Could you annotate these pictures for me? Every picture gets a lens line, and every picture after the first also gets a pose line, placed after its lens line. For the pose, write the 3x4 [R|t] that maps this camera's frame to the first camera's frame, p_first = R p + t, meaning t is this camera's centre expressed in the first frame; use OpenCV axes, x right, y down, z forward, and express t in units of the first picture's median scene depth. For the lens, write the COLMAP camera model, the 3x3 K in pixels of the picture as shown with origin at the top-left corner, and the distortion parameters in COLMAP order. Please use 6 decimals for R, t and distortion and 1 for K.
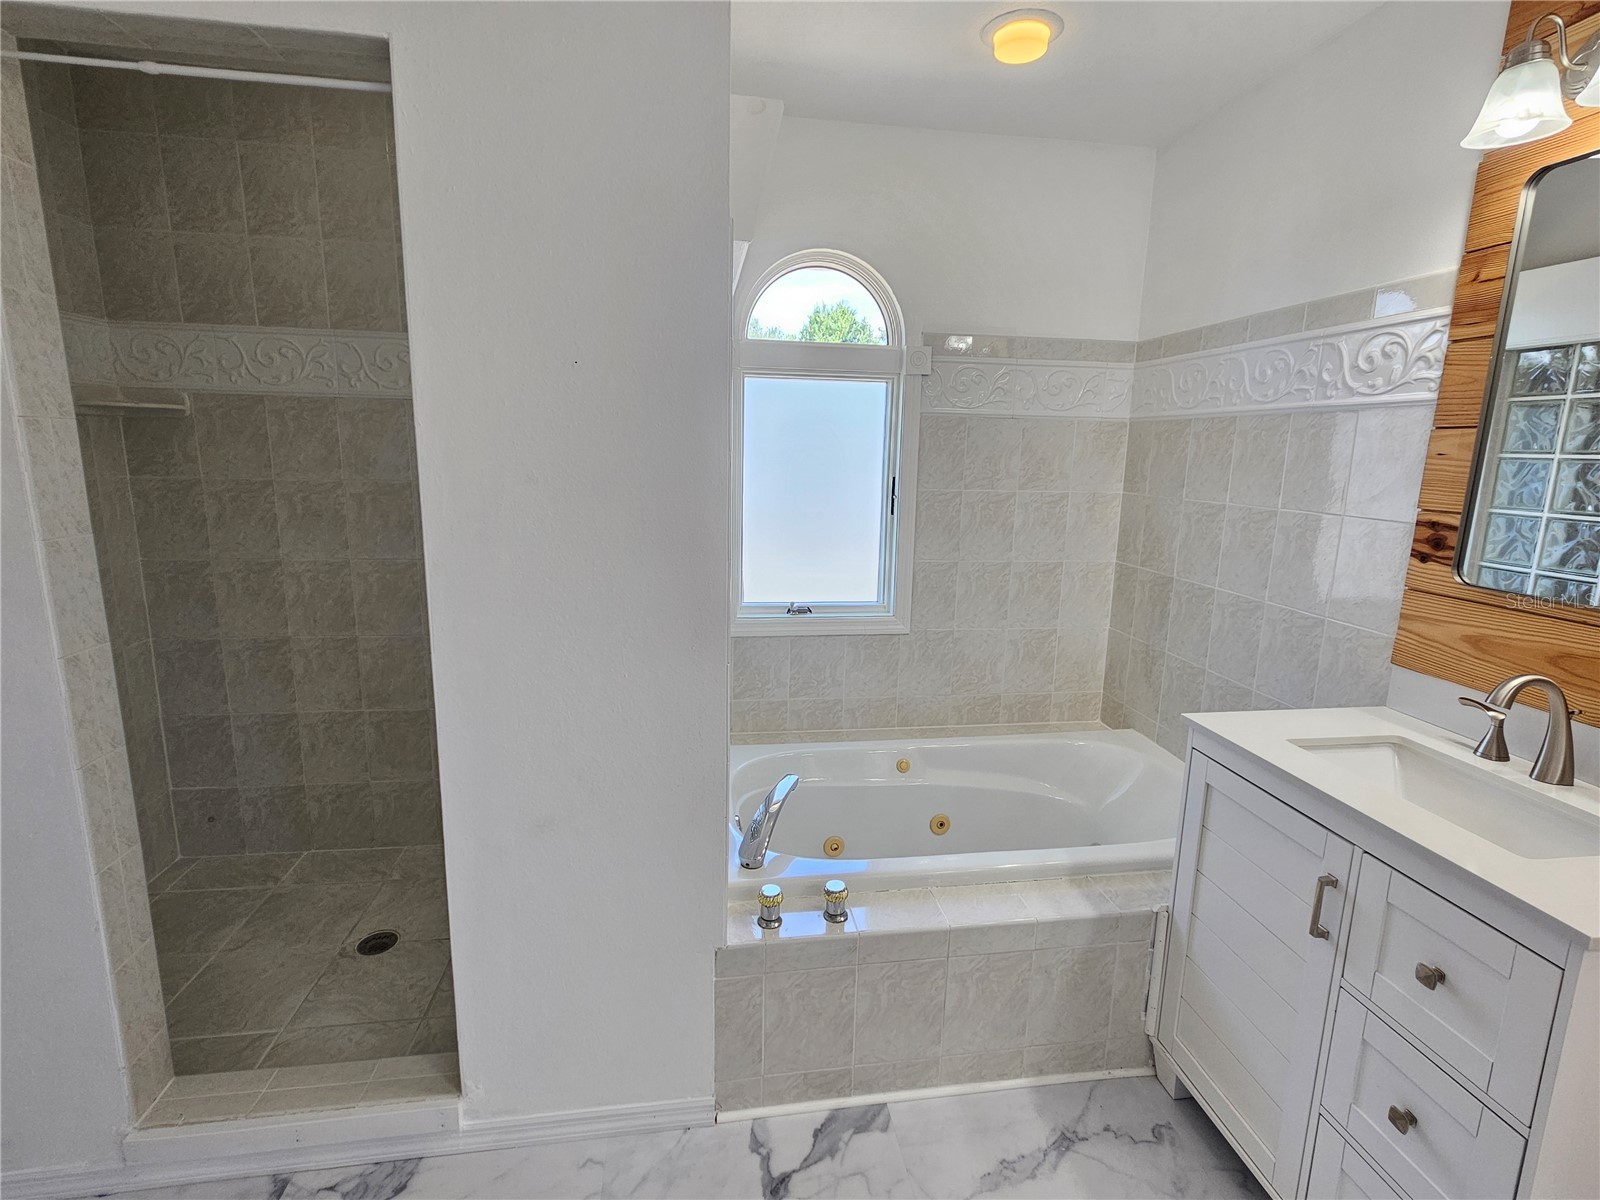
lens RADIAL K [[758.6, 0, 799.9], [0, 758.6, 590.6], [0, 0, 1]] dist [-0.001511, 0.000661]
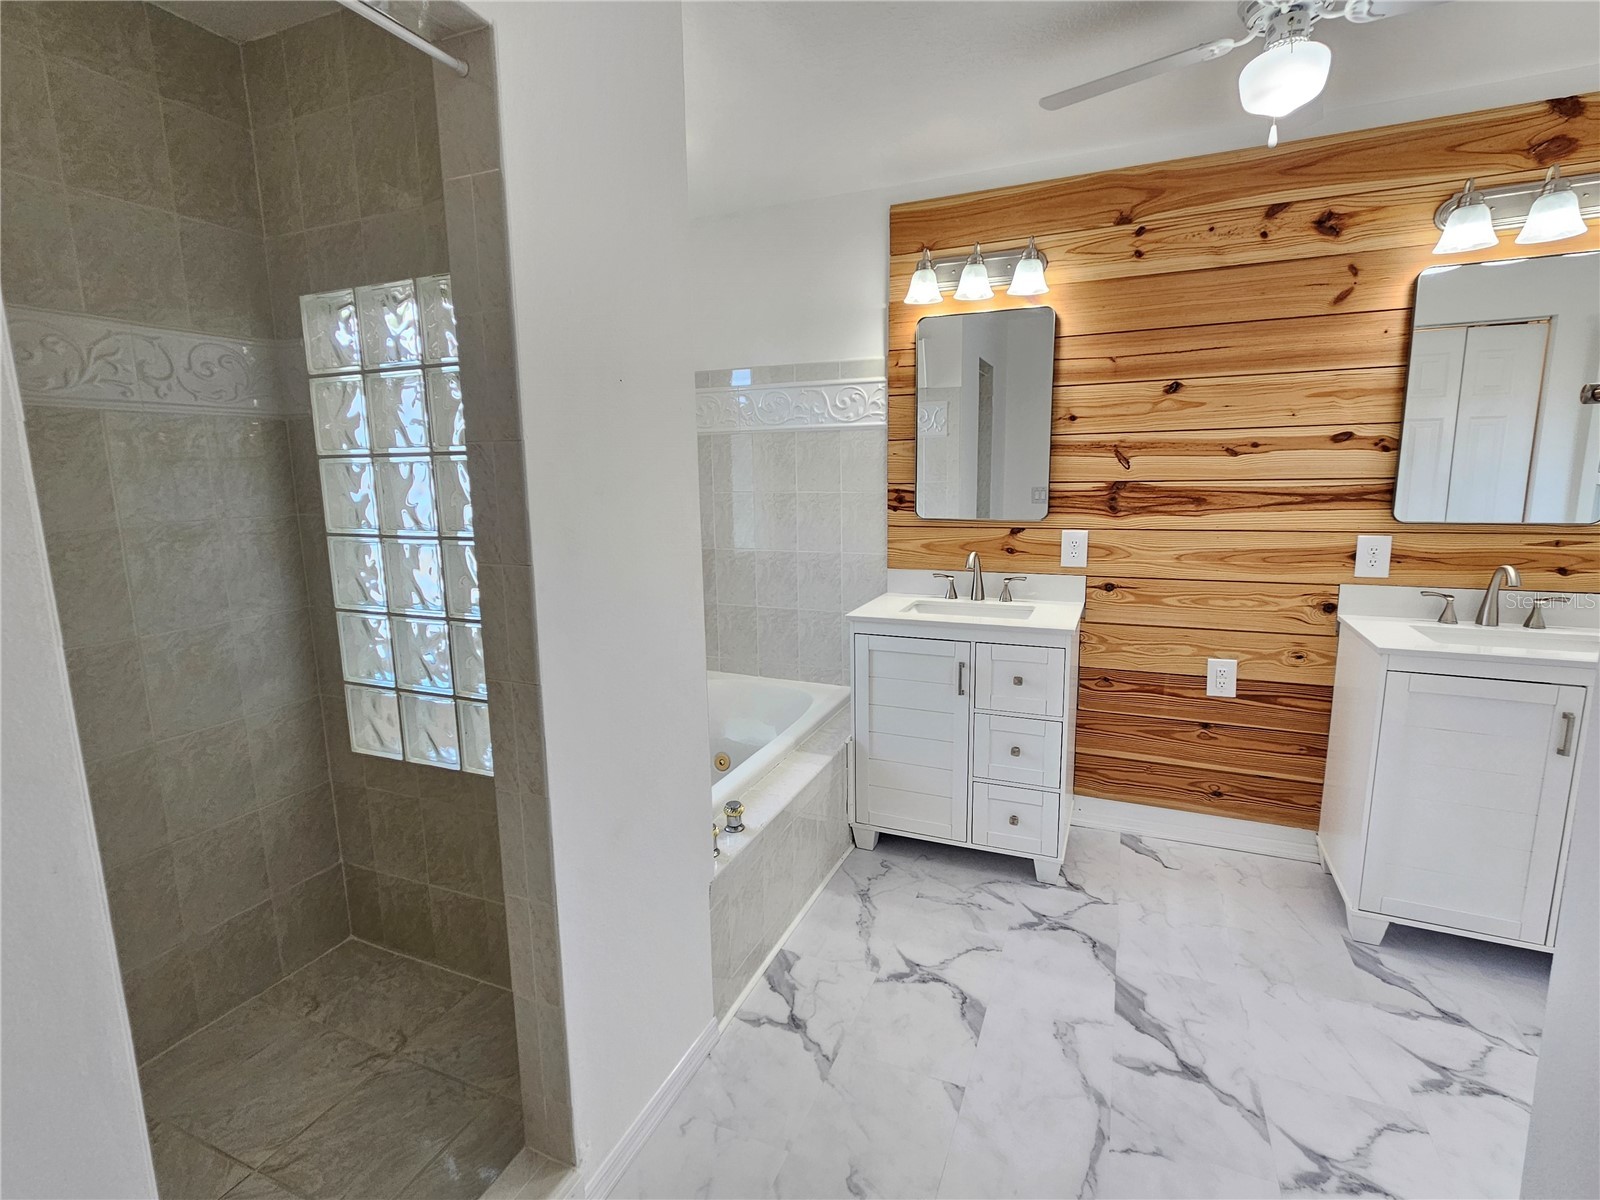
lens RADIAL K [[757.0, 0, 804.0], [0, 757.0, 590.9], [0, 0, 1]] dist [0.001225, 0.000630]
pose [[0.521355, -0.166770, 0.836886, -0.861955], [0.185794, 0.979374, 0.079420, -0.032521], [-0.832869, 0.114082, 0.541586, 0.178740]]
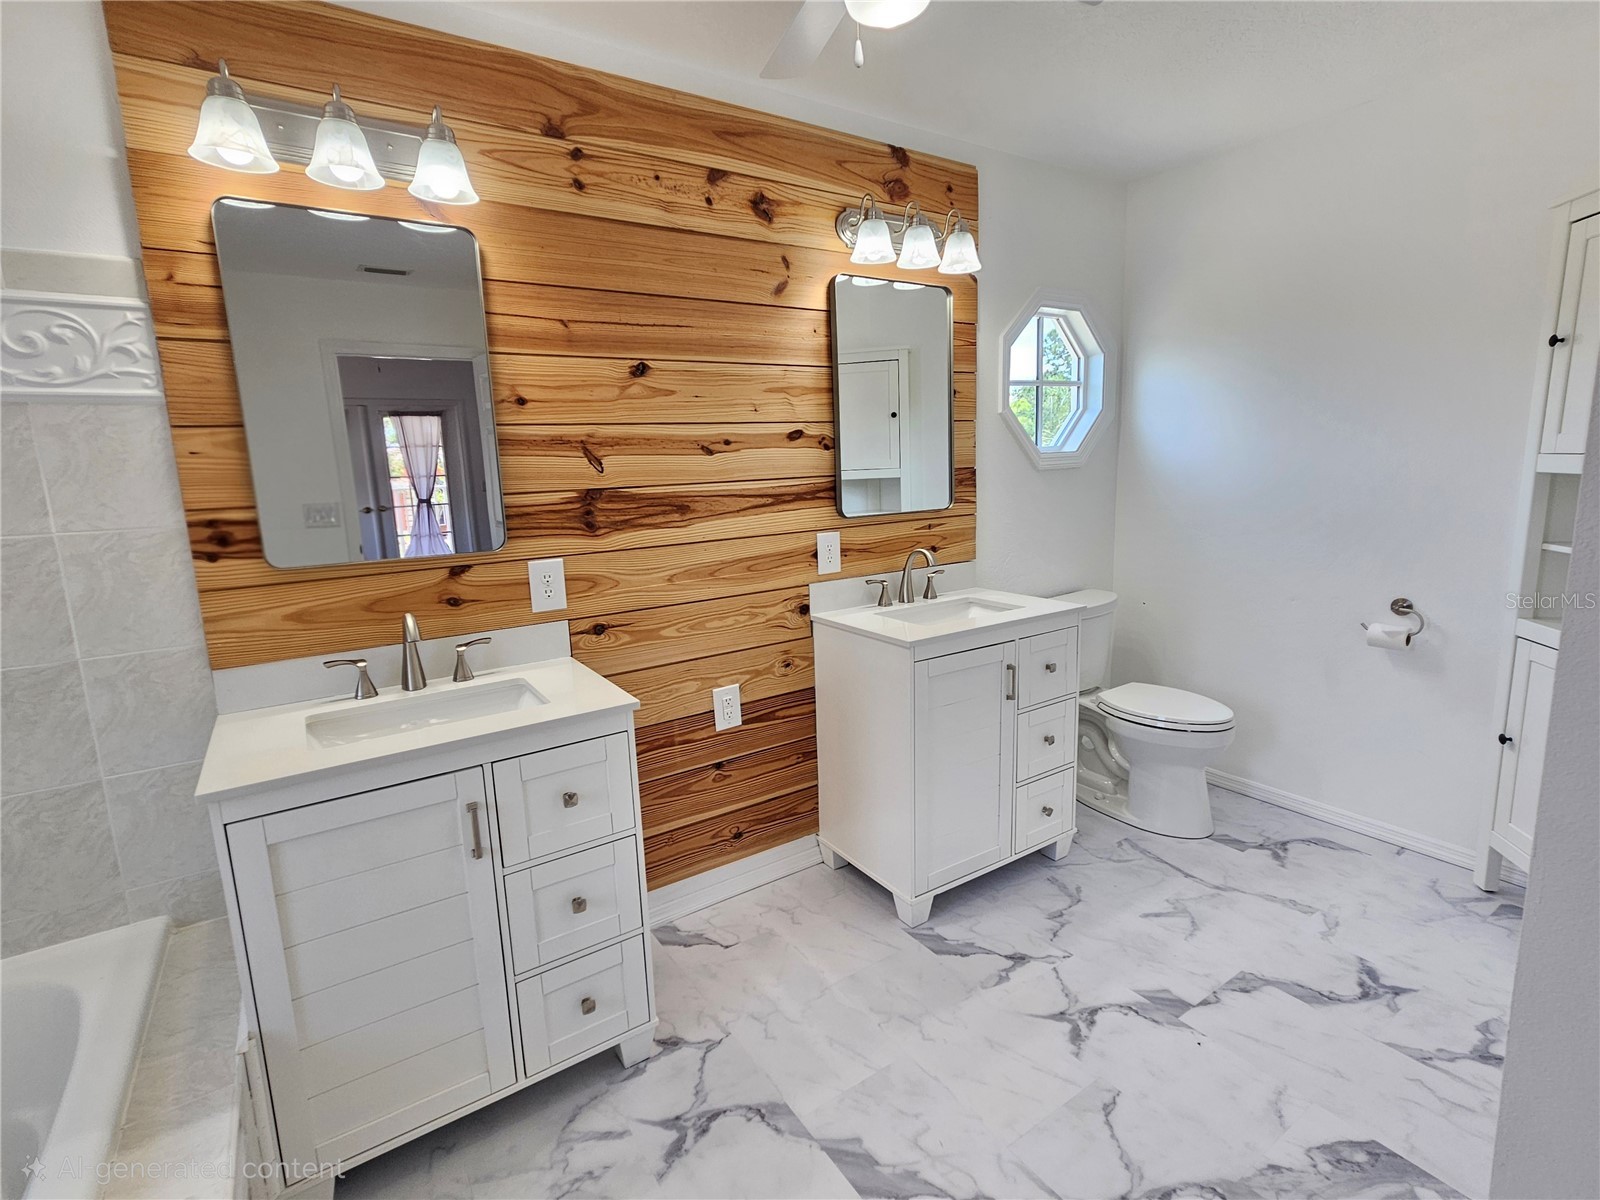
lens RADIAL K [[761.2, 0, 804.1], [0, 761.2, 589.0], [0, 0, 1]] dist [-0.000685, 0.000917]
pose [[-0.432424, -0.157679, 0.887776, -0.383288], [0.192240, 0.945830, 0.261628, -0.109469], [-0.880939, 0.283801, -0.378687, 0.667957]]
